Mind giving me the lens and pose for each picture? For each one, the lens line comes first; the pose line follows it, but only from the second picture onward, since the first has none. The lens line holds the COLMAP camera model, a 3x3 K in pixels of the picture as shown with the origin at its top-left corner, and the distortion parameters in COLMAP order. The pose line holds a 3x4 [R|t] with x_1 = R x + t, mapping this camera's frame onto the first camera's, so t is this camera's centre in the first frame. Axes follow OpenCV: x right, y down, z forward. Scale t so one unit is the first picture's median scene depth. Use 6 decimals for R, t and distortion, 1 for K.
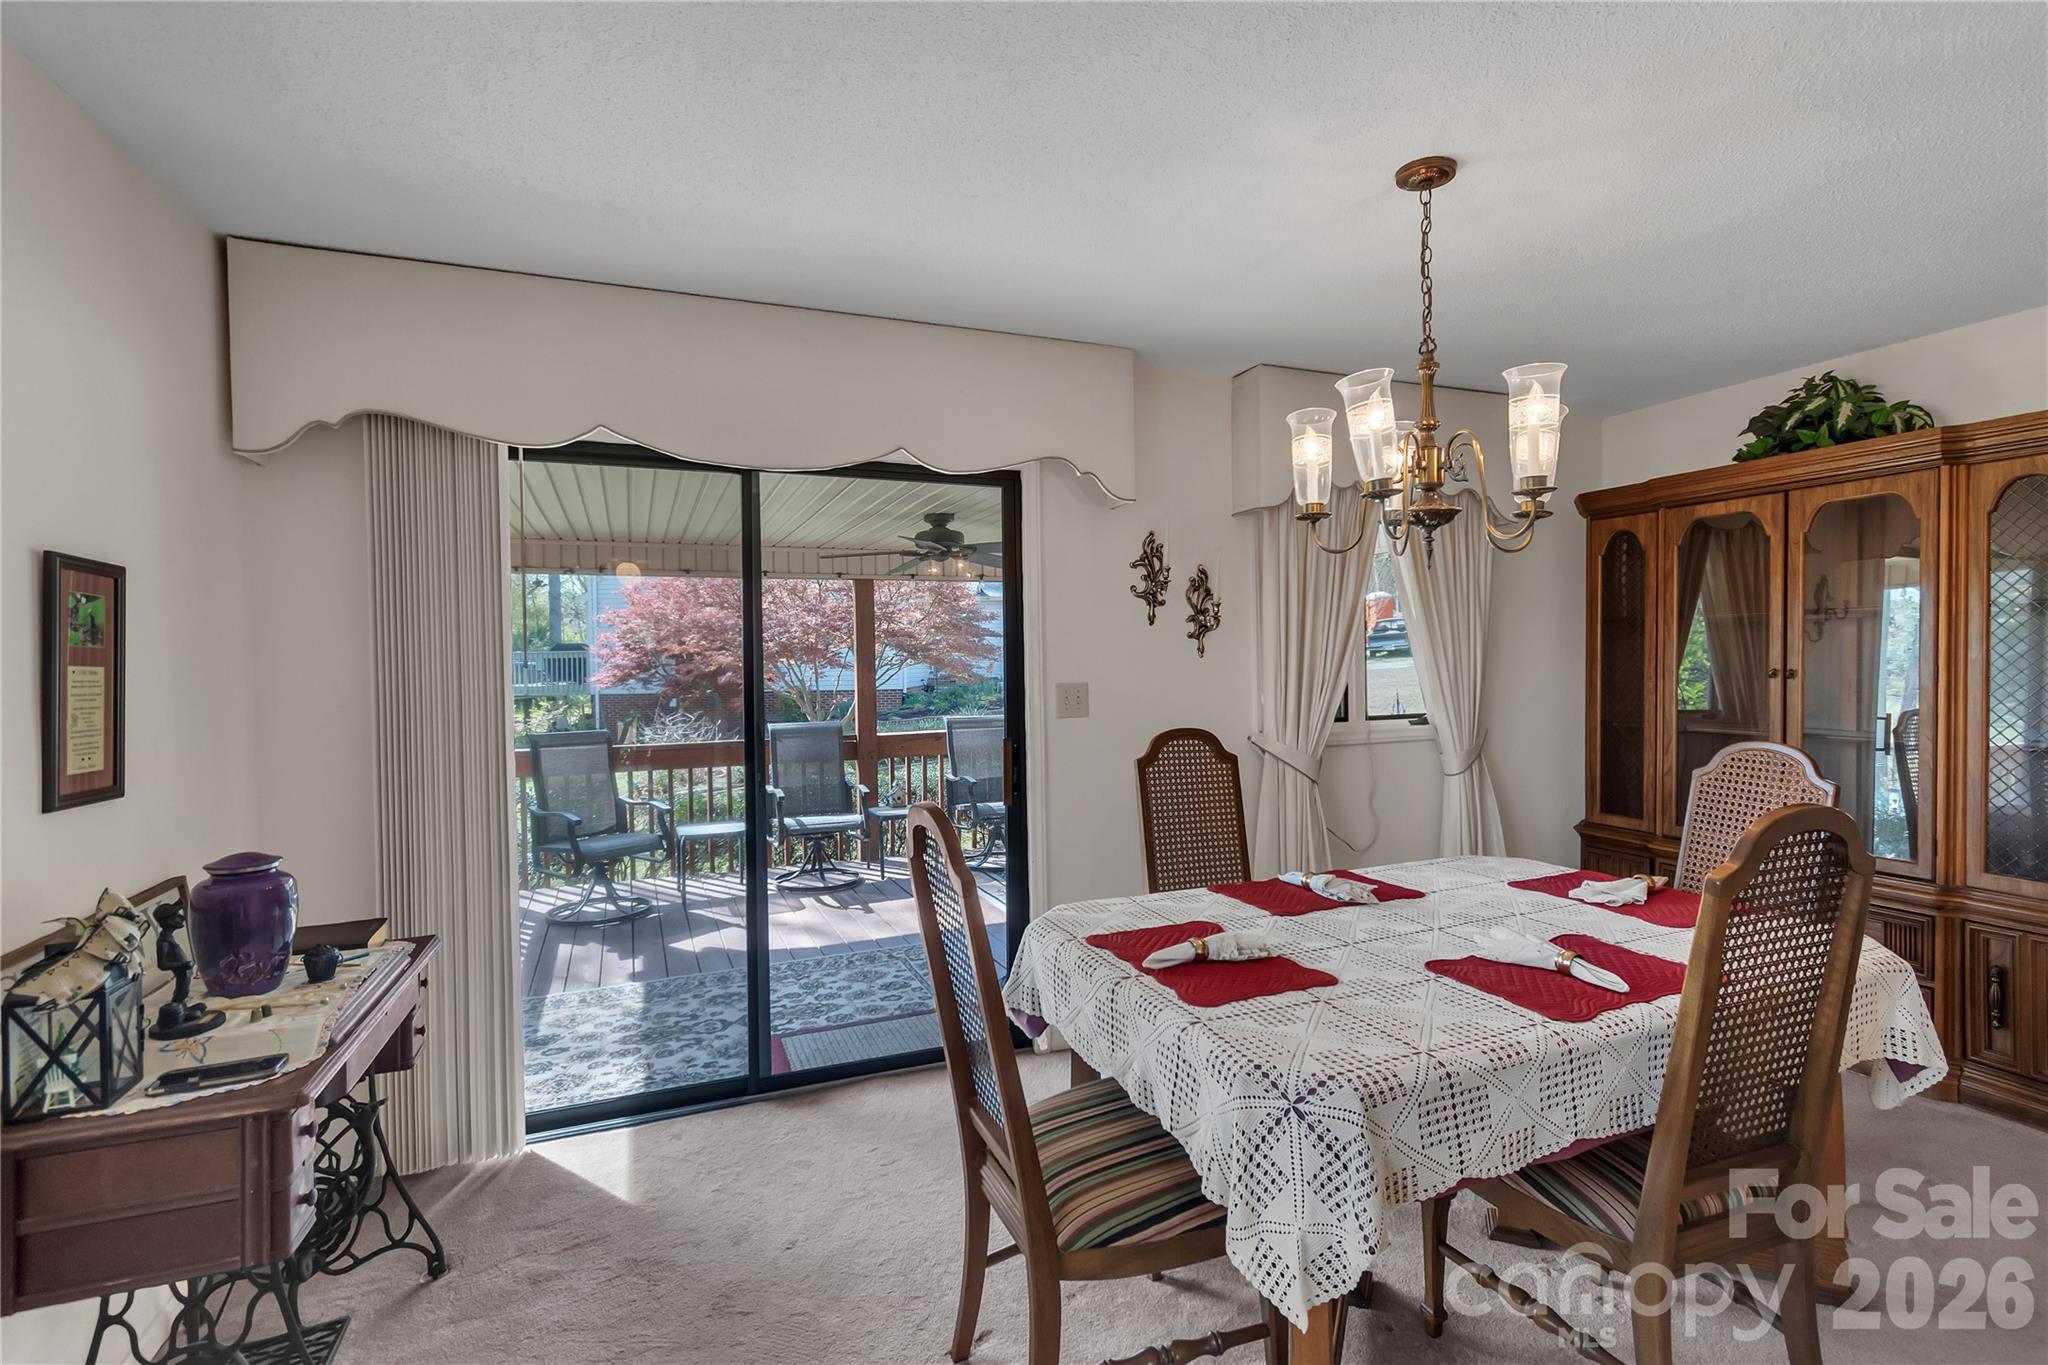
lens RADIAL K [[932.6, 0, 999.3], [0, 932.6, 683.4], [0, 0, 1]] dist [-0.000662, -0.000178]
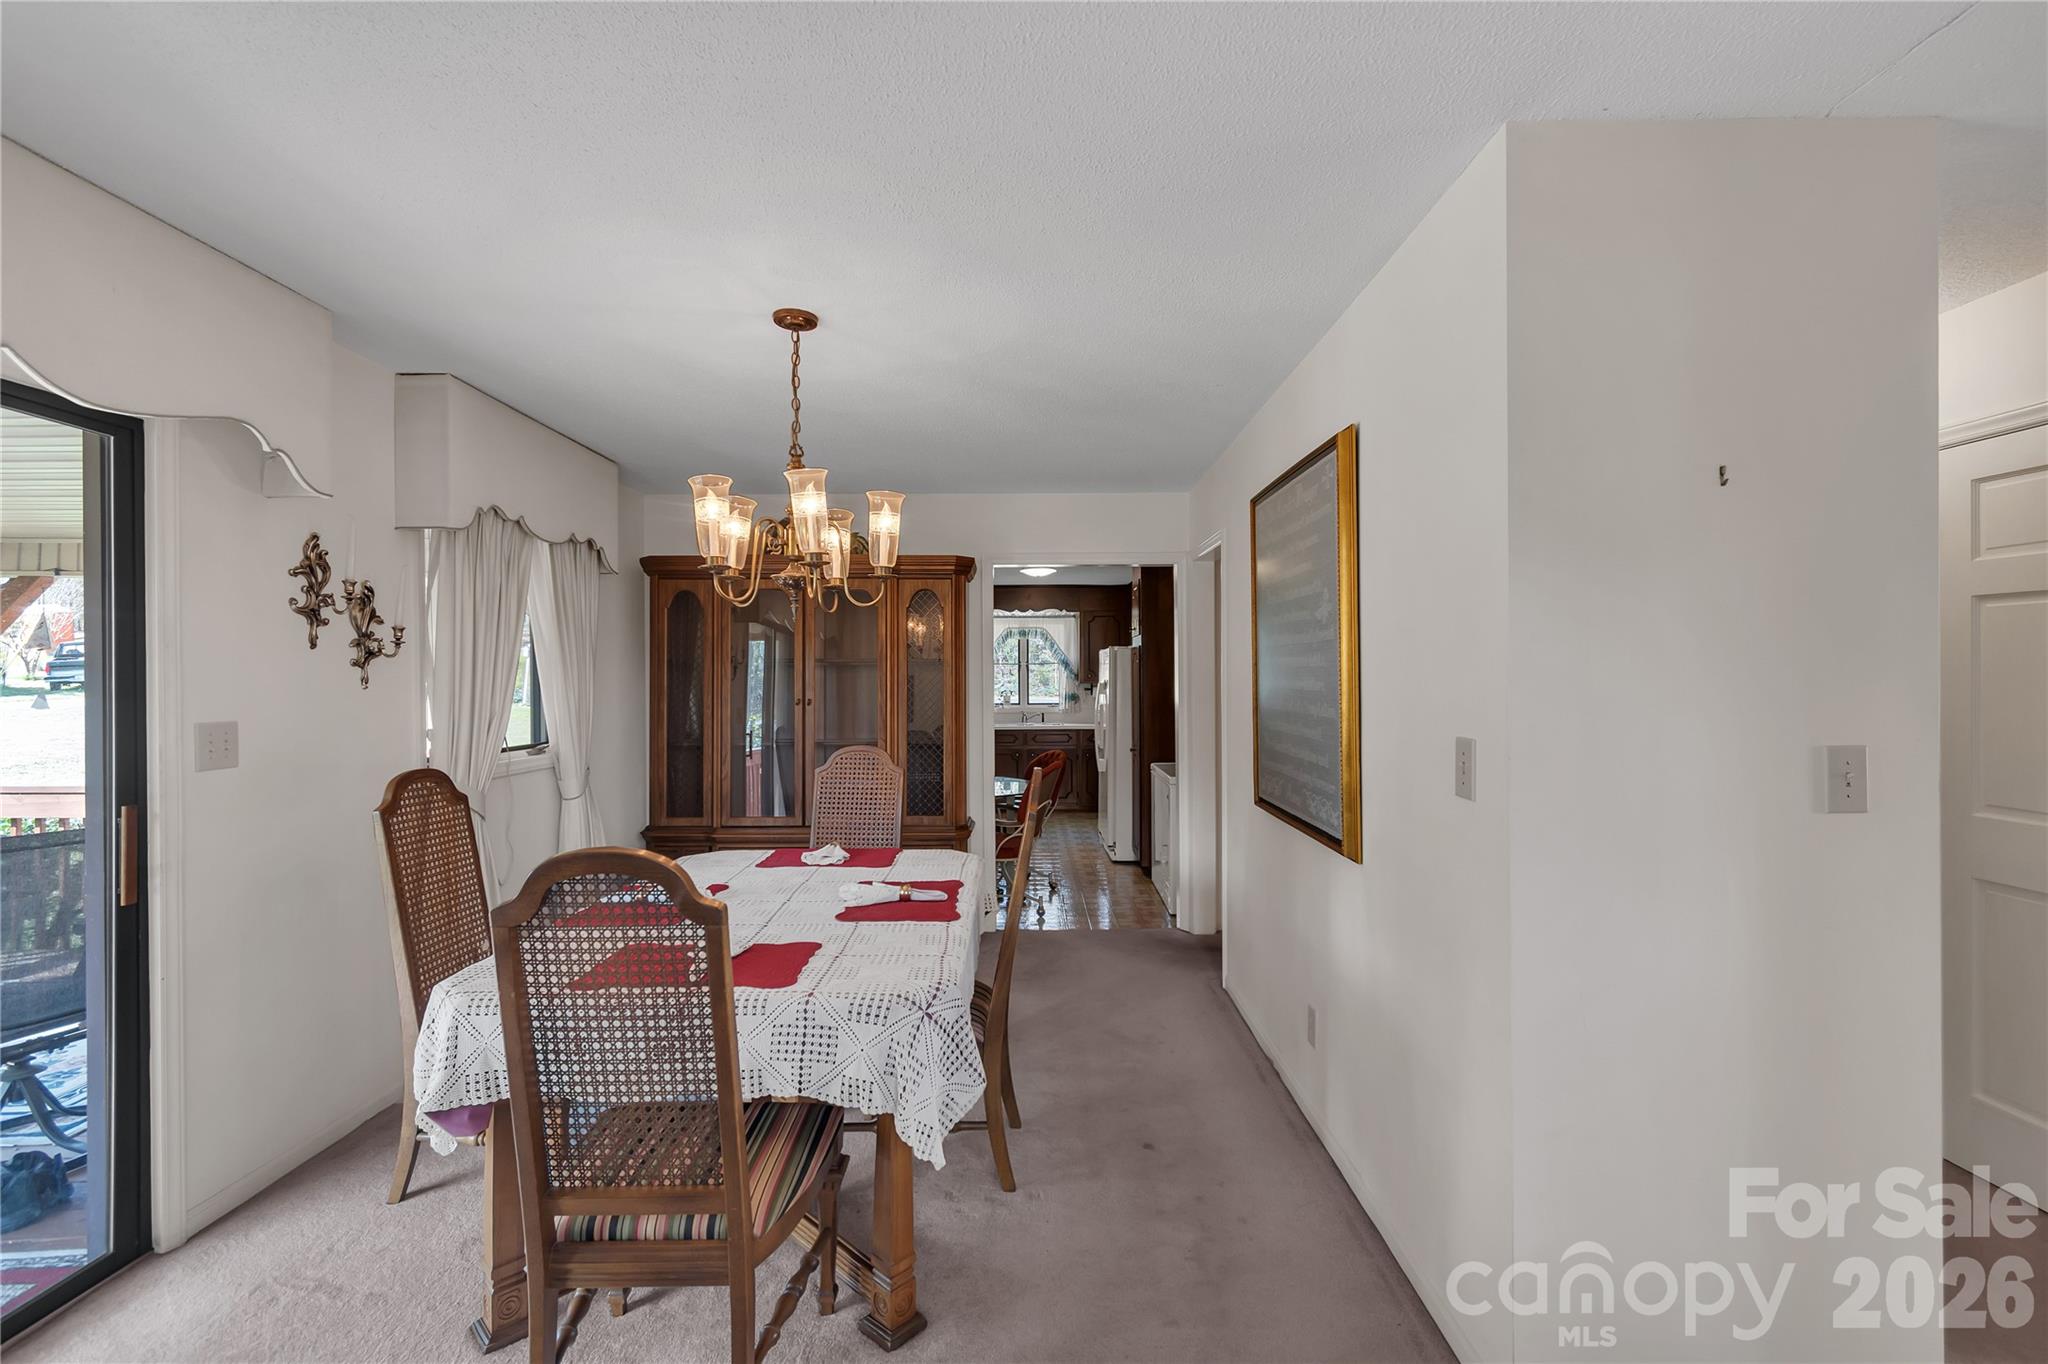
lens RADIAL K [[932.6, 0, 999.3], [0, 932.6, 682.9], [0, 0, 1]] dist [-0.000662, -0.000178]
pose [[0.379254, 0.011244, 0.925224, -0.370964], [0.025199, 0.999430, -0.022475, 0.000573], [-0.924949, 0.031839, 0.378754, 0.146319]]
